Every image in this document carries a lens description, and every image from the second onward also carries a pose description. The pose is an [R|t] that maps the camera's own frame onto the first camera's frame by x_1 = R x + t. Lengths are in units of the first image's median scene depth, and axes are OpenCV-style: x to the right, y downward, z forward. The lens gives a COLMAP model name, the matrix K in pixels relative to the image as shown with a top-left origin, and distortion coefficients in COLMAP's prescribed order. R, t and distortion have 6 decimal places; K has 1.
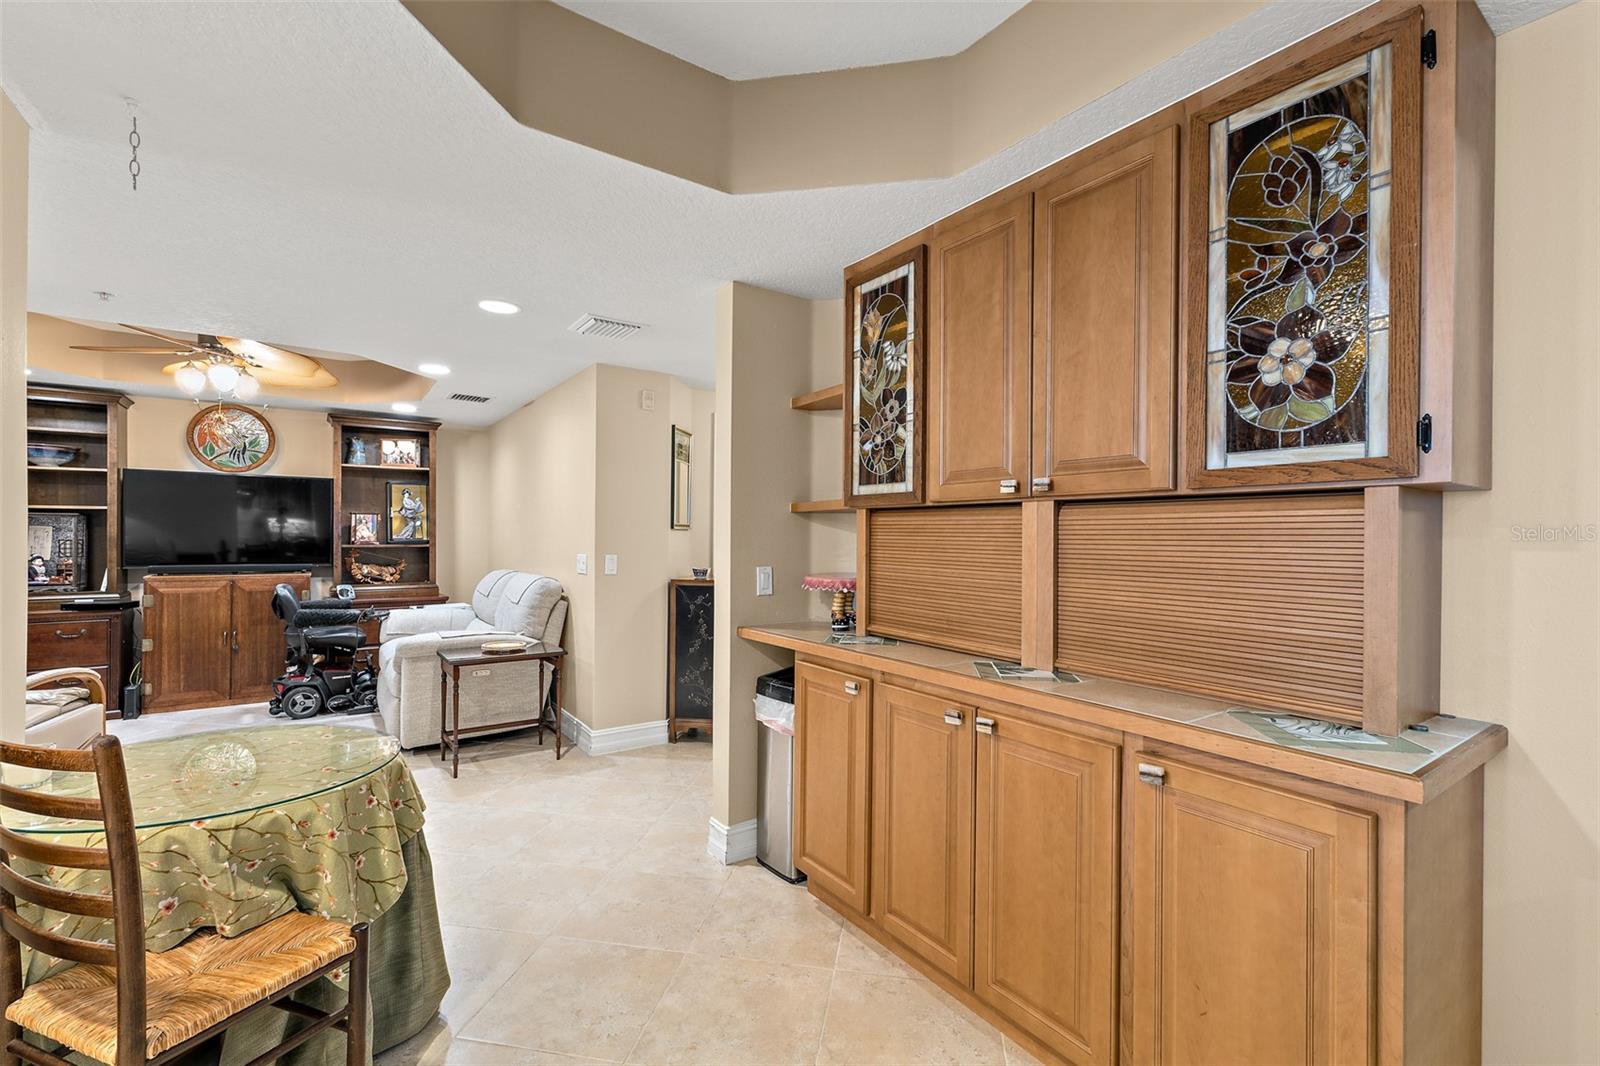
lens RADIAL K [[688.5, 0, 800.0], [0, 688.5, 533.0], [0, 0, 1]] dist [0.002833, 0.000086]
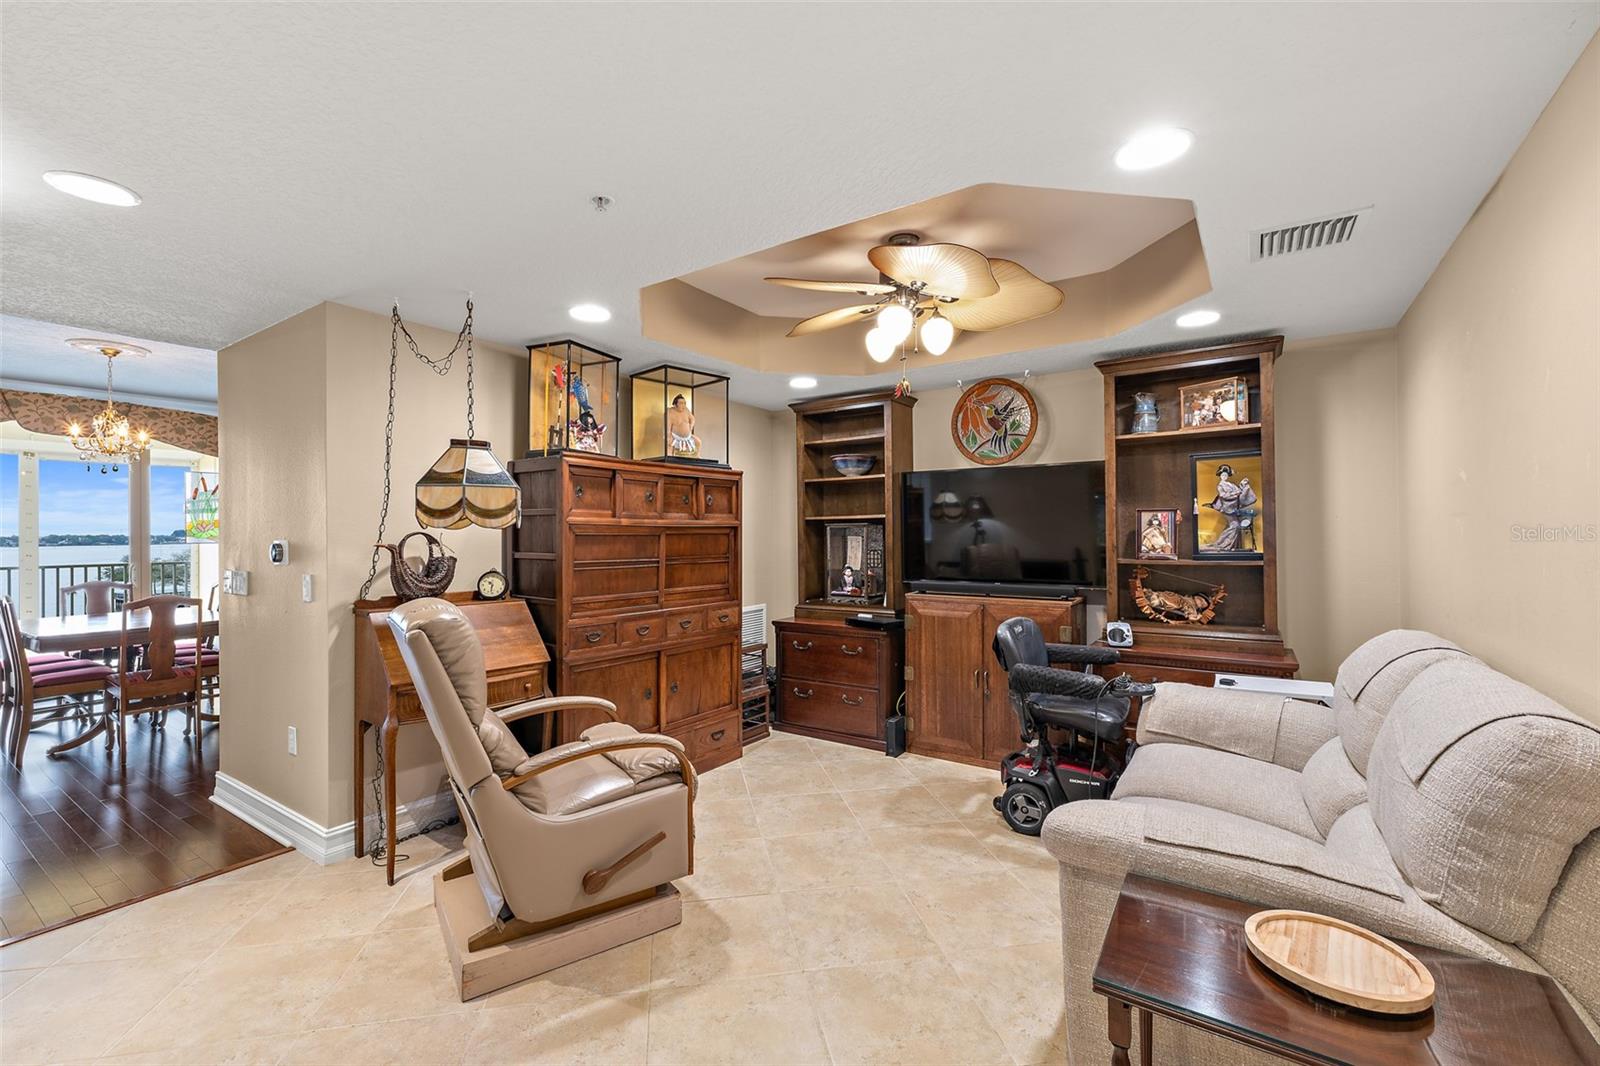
lens RADIAL K [[676.9, 0, 797.0], [0, 676.9, 534.2], [0, 0, 1]] dist [0.003721, -0.000456]
pose [[0.354376, -0.012635, -0.935018, -0.173540], [0.011078, 0.999895, -0.009313, -0.004489], [0.935037, -0.007058, 0.354479, 0.490879]]
